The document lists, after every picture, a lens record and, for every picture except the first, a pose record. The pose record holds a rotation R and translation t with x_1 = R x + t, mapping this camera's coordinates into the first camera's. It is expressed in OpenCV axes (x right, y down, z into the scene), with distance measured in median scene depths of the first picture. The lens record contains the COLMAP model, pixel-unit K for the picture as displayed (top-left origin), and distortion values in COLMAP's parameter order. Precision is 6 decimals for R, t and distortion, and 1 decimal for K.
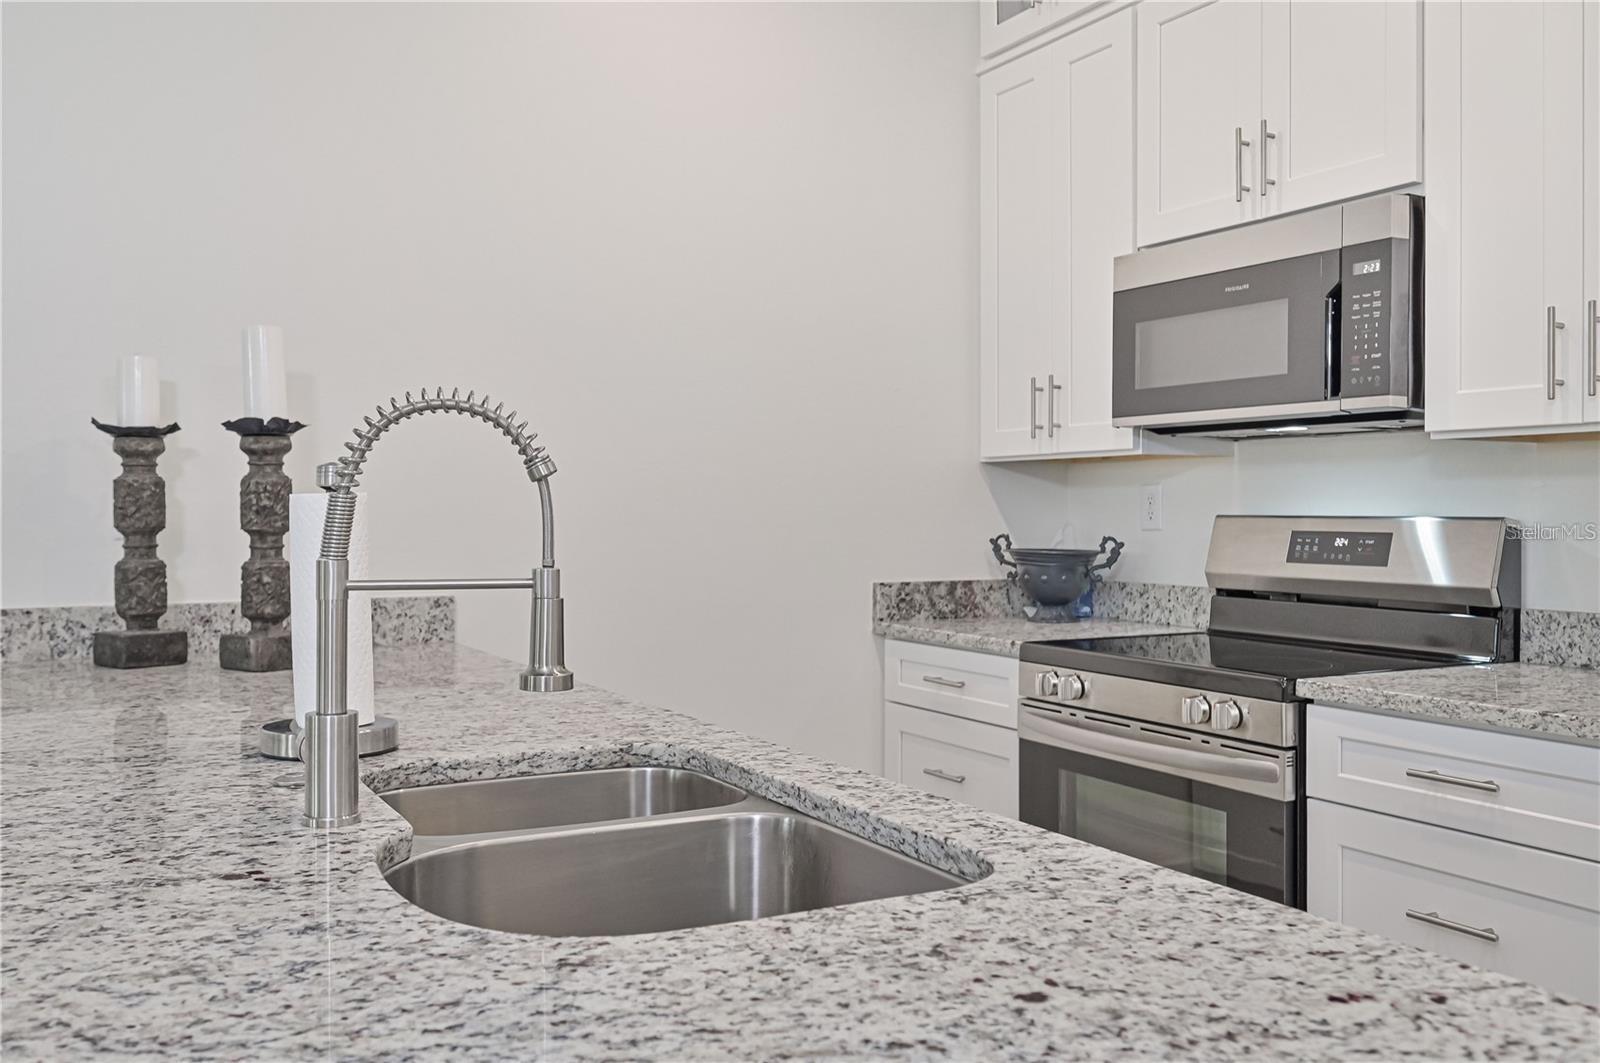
lens RADIAL K [[1387.7, 0, 800.9], [0, 1387.7, 523.8], [0, 0, 1]] dist [-0.010064, -0.007785]
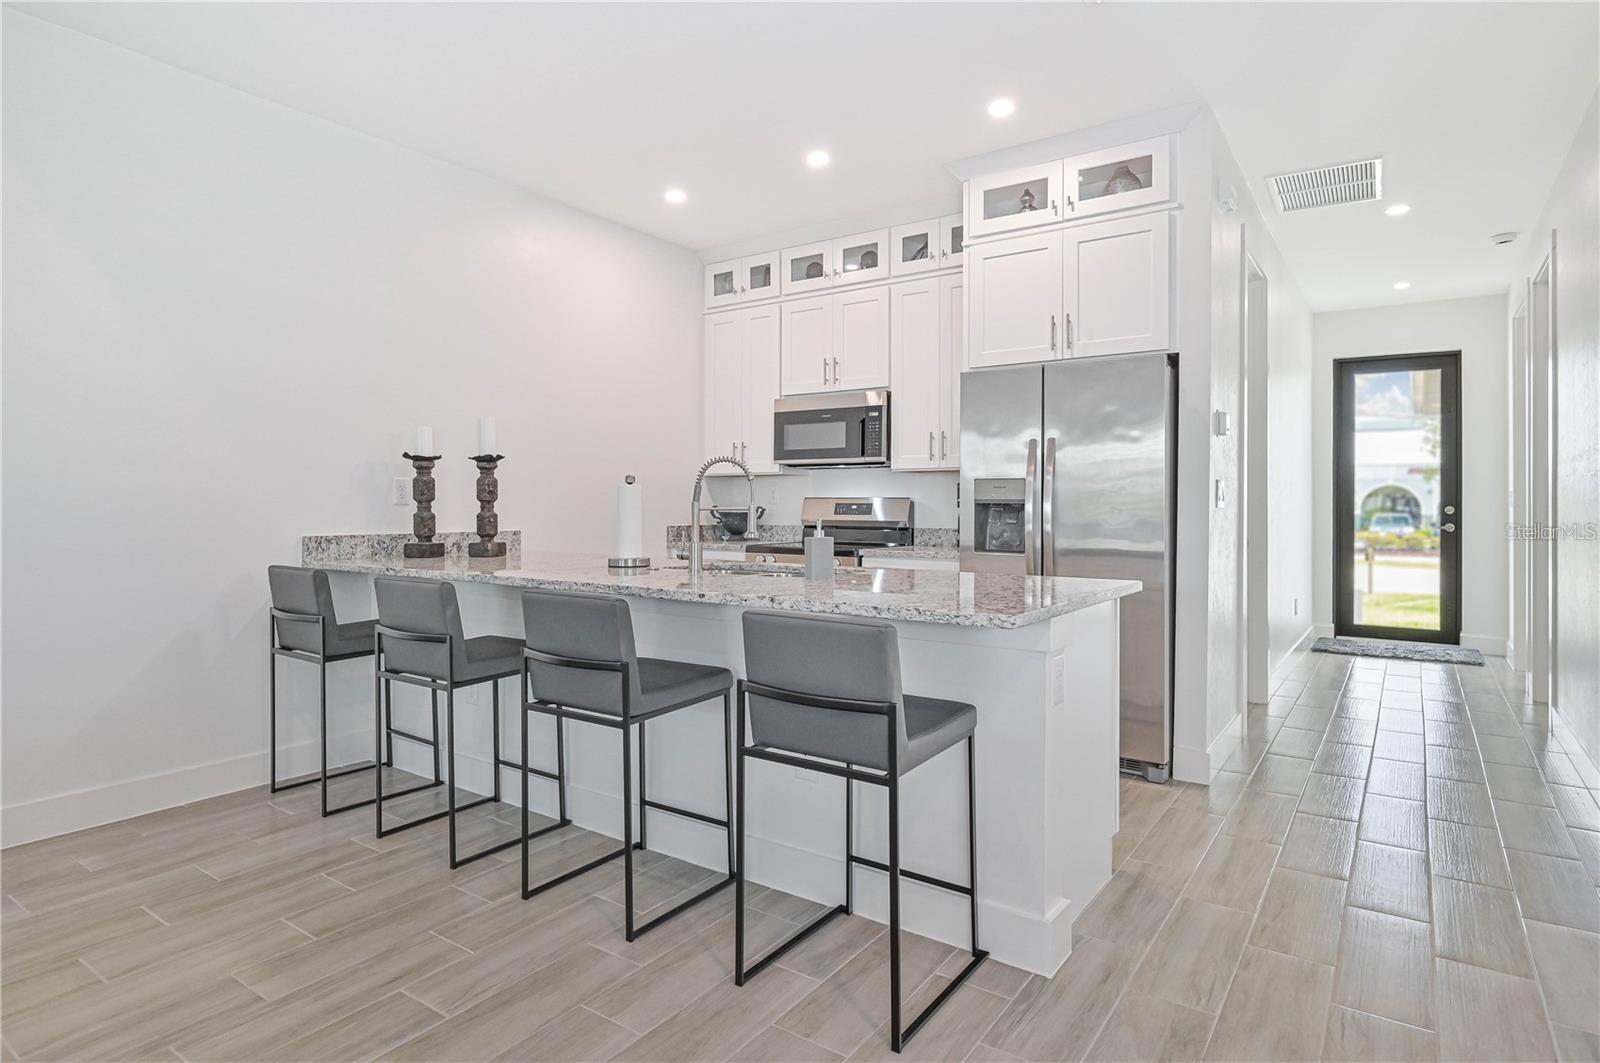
lens RADIAL K [[869.2, 0, 796.3], [0, 869.2, 523.9], [0, 0, 1]] dist [-0.015863, 0.000401]
pose [[0.898569, -0.008369, 0.438753, -0.554217], [0.002643, 0.999903, 0.013660, 0.026287], [-0.438825, -0.011114, 0.898504, -0.603442]]
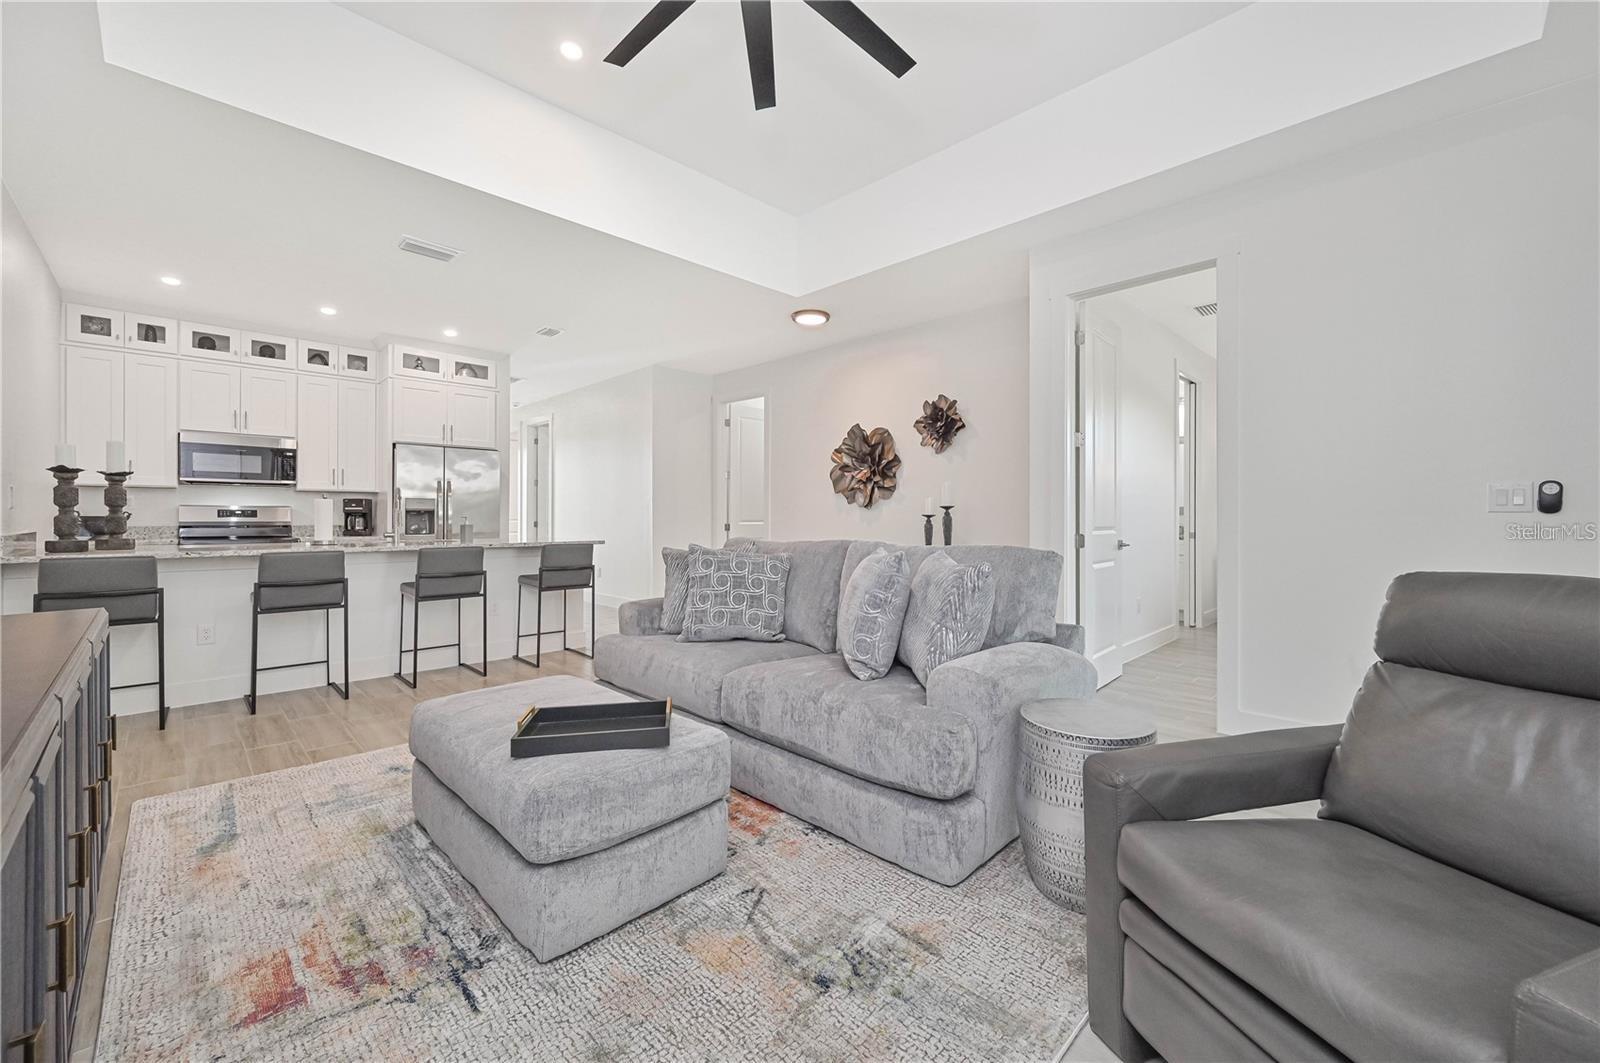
lens RADIAL K [[634.2, 0, 801.3], [0, 634.2, 517.8], [0, 0, 1]] dist [-0.002045, 0.000285]
pose [[-0.291908, -0.004660, 0.956435, -2.131200], [0.010500, 0.999912, 0.008077, 0.033879], [-0.956389, 0.012400, -0.291834, -0.040727]]
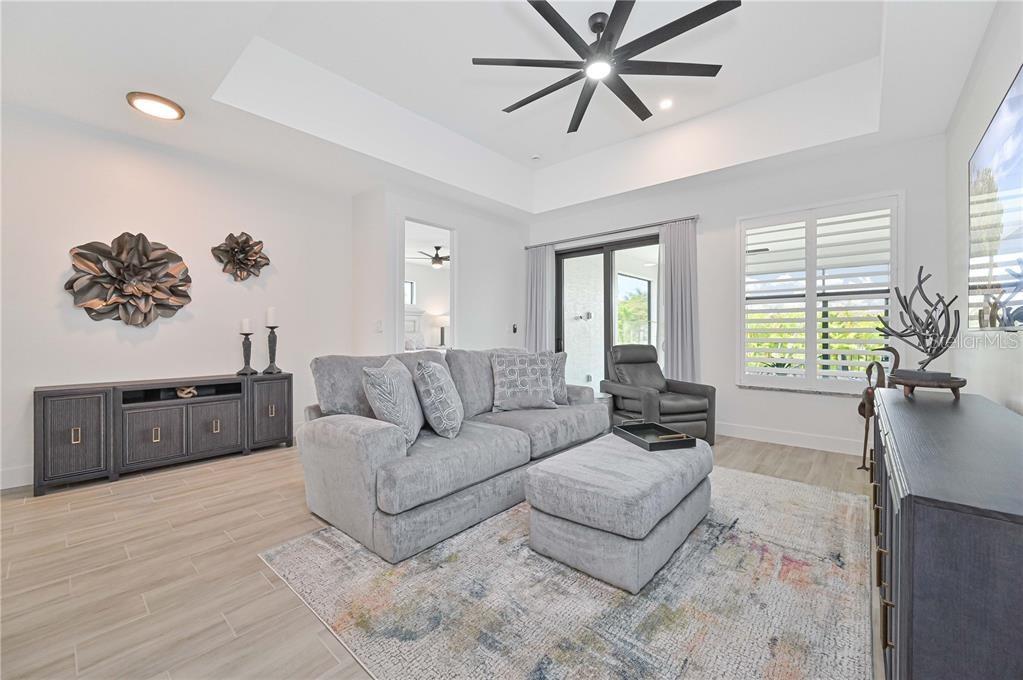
lens RADIAL K [[405.5, 0, 513.1], [0, 405.5, 335.3], [0, 0, 1]] dist [-0.002045, 0.000285]
pose [[-0.936460, 0.004232, -0.350748, -0.733582], [0.000610, 0.999945, 0.010438, 0.037616], [0.350773, 0.009561, -0.936412, 0.747077]]
